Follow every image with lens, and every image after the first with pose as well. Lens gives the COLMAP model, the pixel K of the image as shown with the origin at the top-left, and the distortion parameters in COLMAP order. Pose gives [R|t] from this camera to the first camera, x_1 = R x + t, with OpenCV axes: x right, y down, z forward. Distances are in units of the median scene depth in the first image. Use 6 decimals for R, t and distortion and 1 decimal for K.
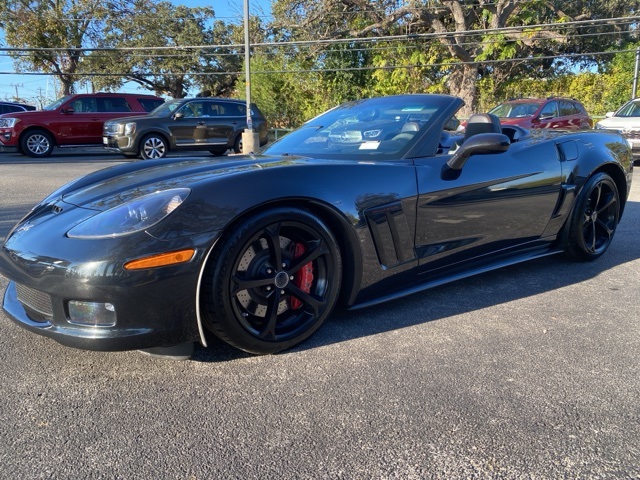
lens RADIAL K [[492.9, 0, 320.7], [0, 492.9, 241.0], [0, 0, 1]] dist [0.010585, -0.005761]
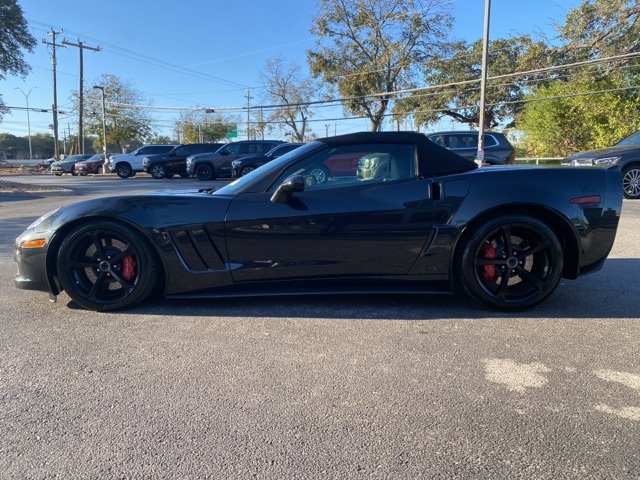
lens RADIAL K [[492.9, 0, 322.2], [0, 492.9, 240.7], [0, 0, 1]] dist [0.010585, -0.005761]
pose [[0.798224, 0.075397, -0.597623, 0.136103], [-0.109851, 0.993719, -0.021355, -0.004460], [0.592259, 0.082695, 0.801493, 0.011427]]
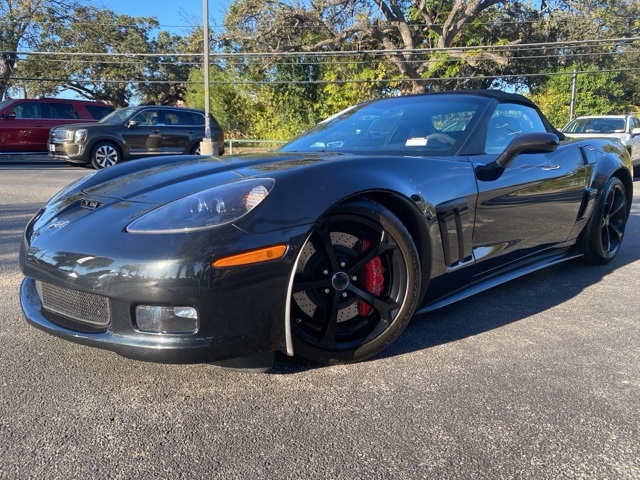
lens RADIAL K [[492.9, 0, 315.1], [0, 492.9, 234.9], [0, 0, 1]] dist [0.010585, -0.005761]
pose [[0.994128, -0.002792, 0.108170, -0.025456], [0.007189, 0.999163, -0.040276, 0.002951], [-0.107967, 0.040818, 0.993316, 0.009835]]
